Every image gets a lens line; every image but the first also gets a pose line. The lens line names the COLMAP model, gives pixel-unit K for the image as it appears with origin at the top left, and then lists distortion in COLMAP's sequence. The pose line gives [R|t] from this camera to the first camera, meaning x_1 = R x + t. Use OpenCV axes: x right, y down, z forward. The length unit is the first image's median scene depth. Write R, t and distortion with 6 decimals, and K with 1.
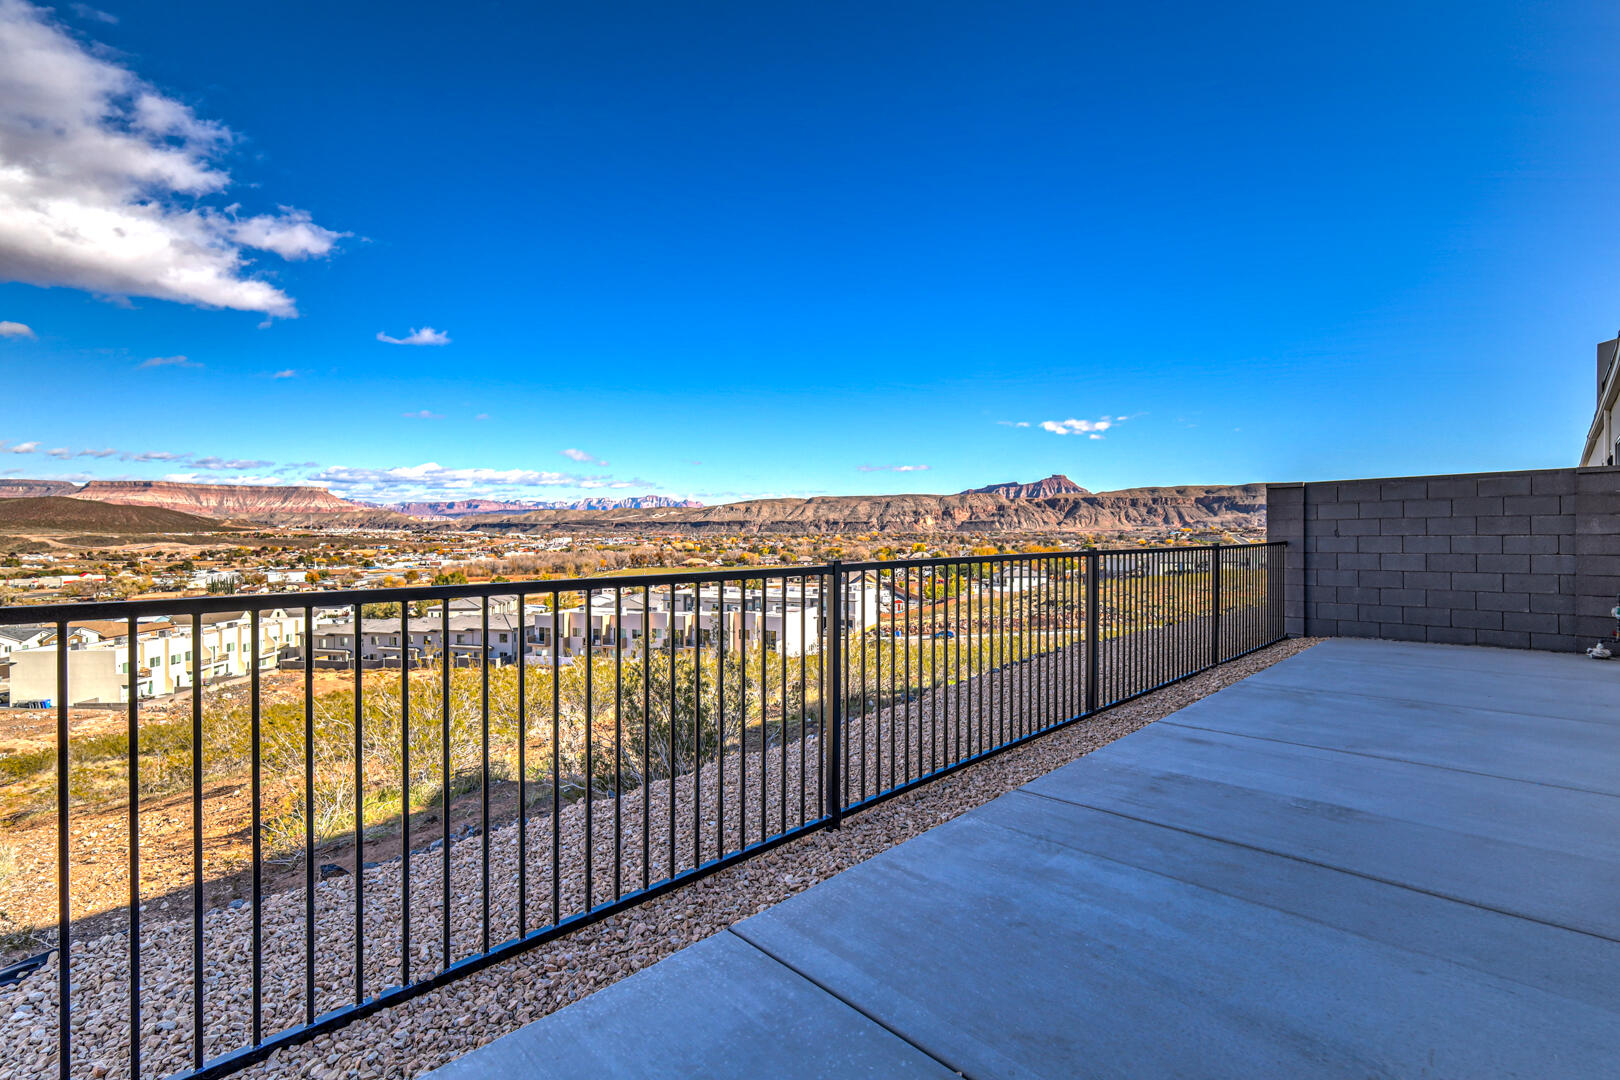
lens RADIAL K [[717.2, 0, 802.1], [0, 717.2, 541.5], [0, 0, 1]] dist [0.002105, 0.000547]
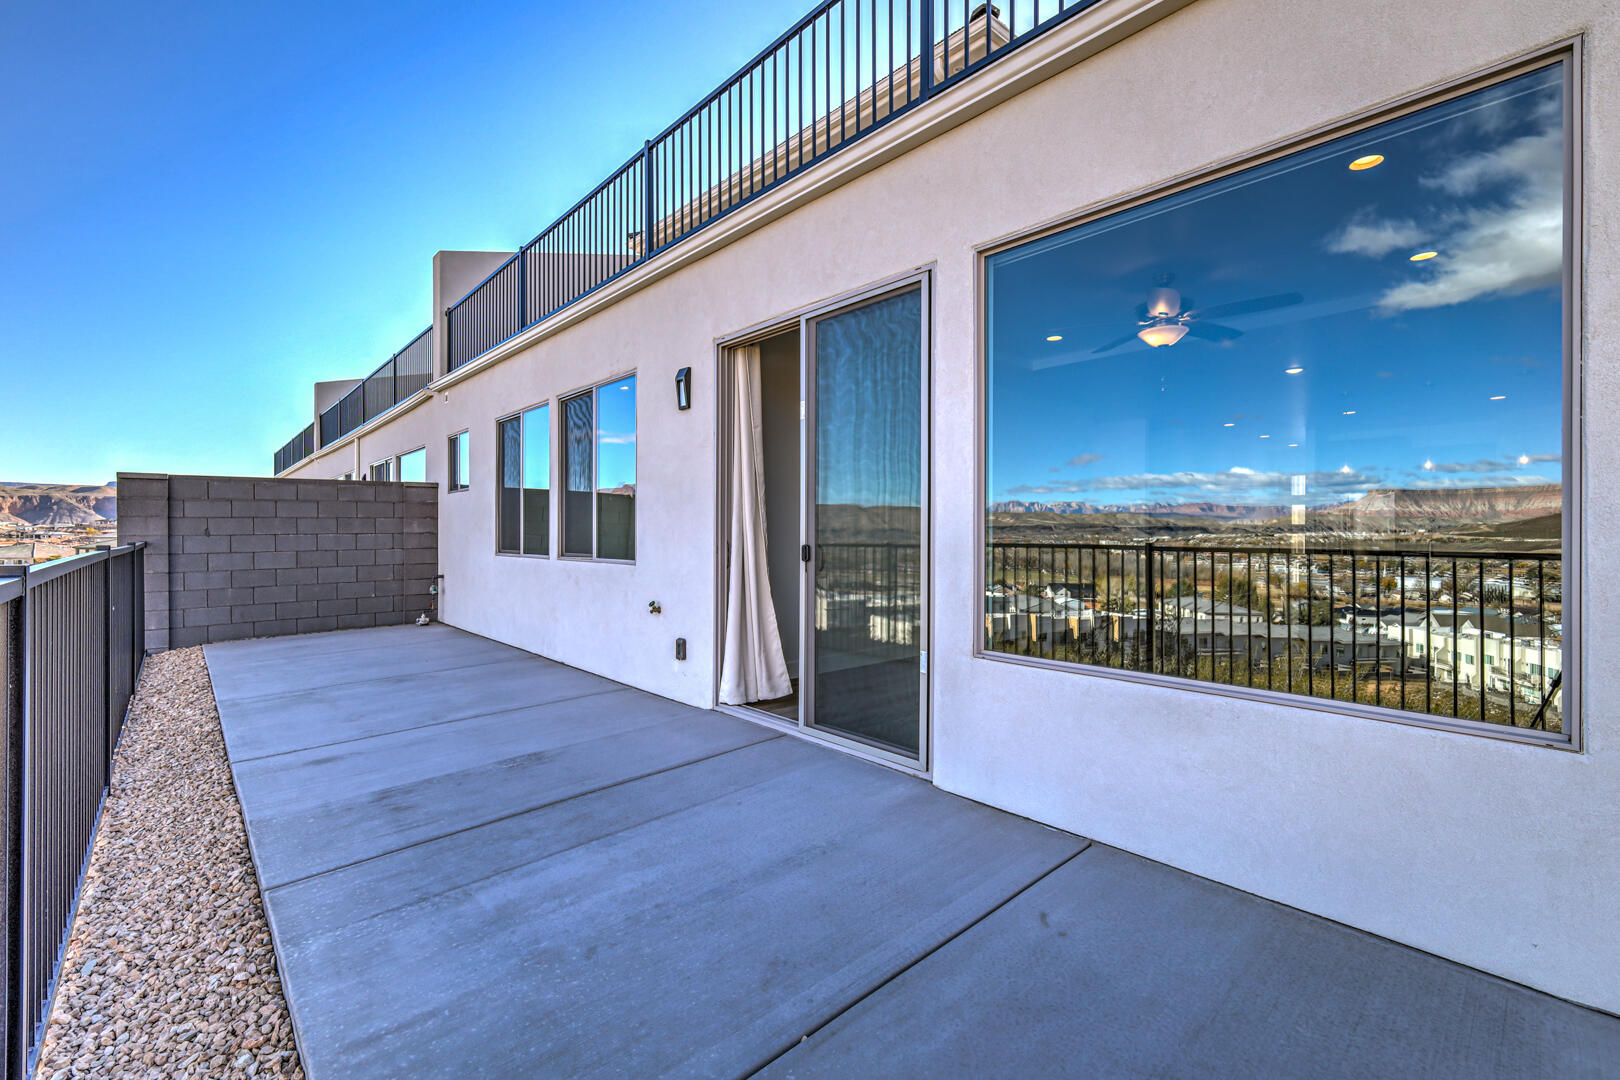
lens RADIAL K [[717.2, 0, 802.1], [0, 717.2, 535.5], [0, 0, 1]] dist [0.002105, 0.000547]
pose [[0.011345, 0.000799, 0.999935, -0.207745], [0.017716, 0.999843, -0.001000, 0.008335], [-0.999779, 0.017727, 0.011329, 0.255903]]
